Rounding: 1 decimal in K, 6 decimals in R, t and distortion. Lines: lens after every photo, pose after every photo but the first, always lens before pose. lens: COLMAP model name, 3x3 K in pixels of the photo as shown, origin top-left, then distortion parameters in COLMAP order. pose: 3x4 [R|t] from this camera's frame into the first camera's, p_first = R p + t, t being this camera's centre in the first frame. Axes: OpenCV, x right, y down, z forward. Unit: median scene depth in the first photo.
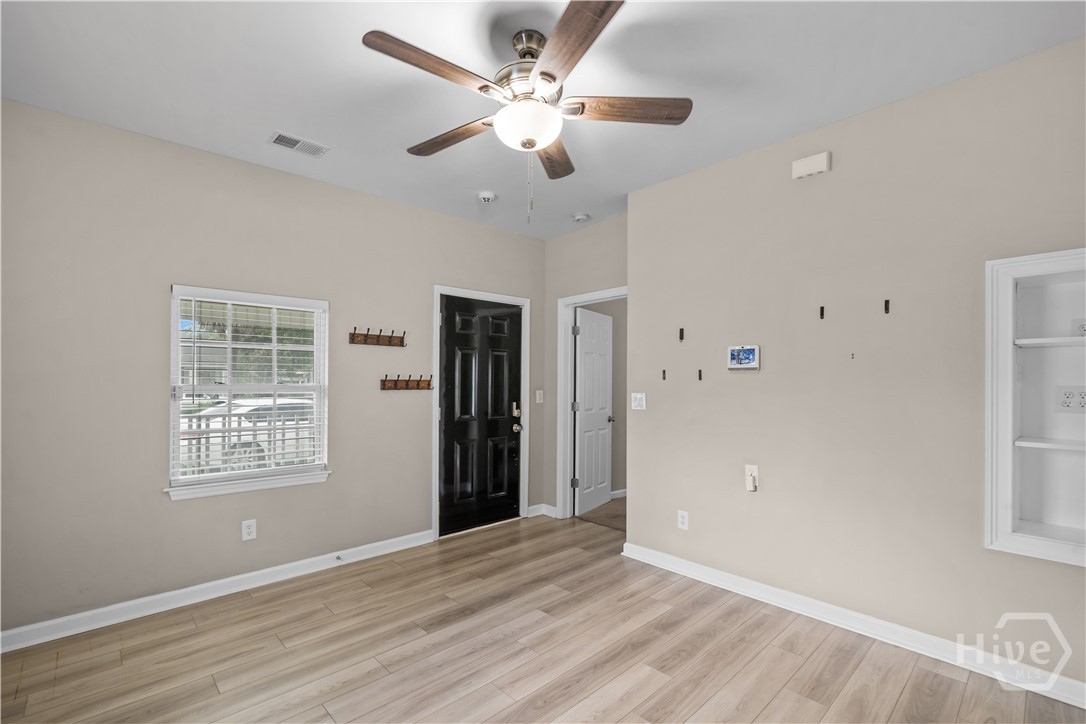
lens RADIAL K [[483.4, 0, 529.7], [0, 483.4, 383.6], [0, 0, 1]] dist [-0.000078, 0.000074]
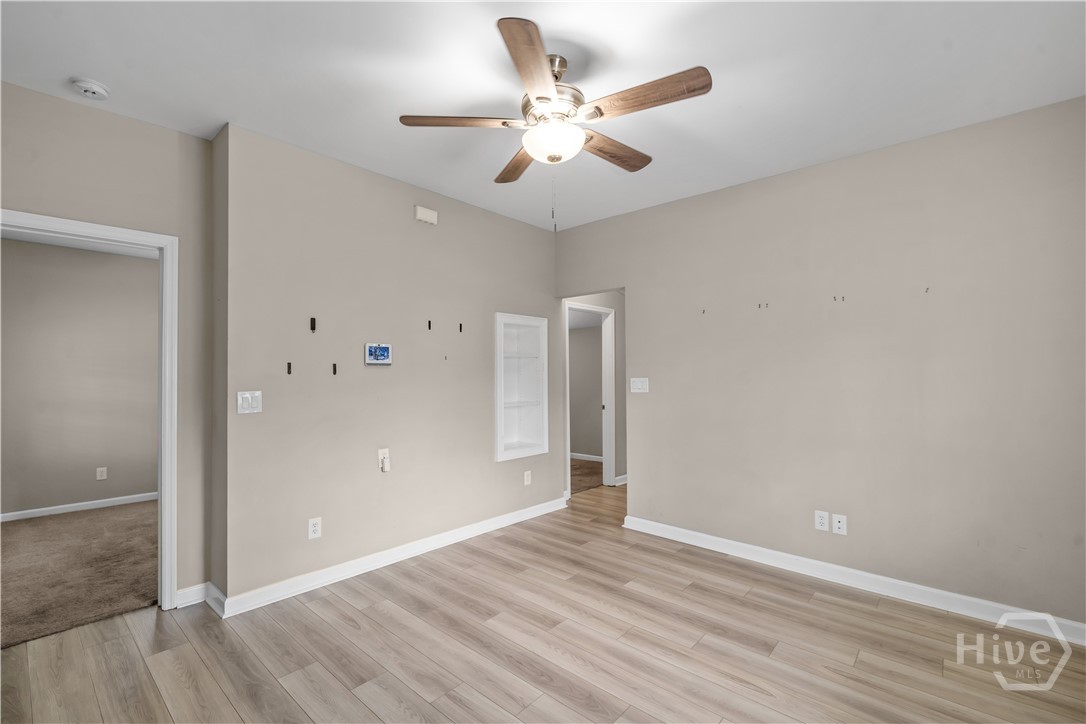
lens RADIAL K [[474.5, 0, 539.6], [0, 474.5, 363.1], [0, 0, 1]] dist [0.000454, 0.000198]
pose [[-0.096996, 0.018086, 0.995120, -0.740797], [0.006711, 0.999824, -0.017517, -0.012465], [-0.995262, 0.004979, -0.097100, 0.793520]]
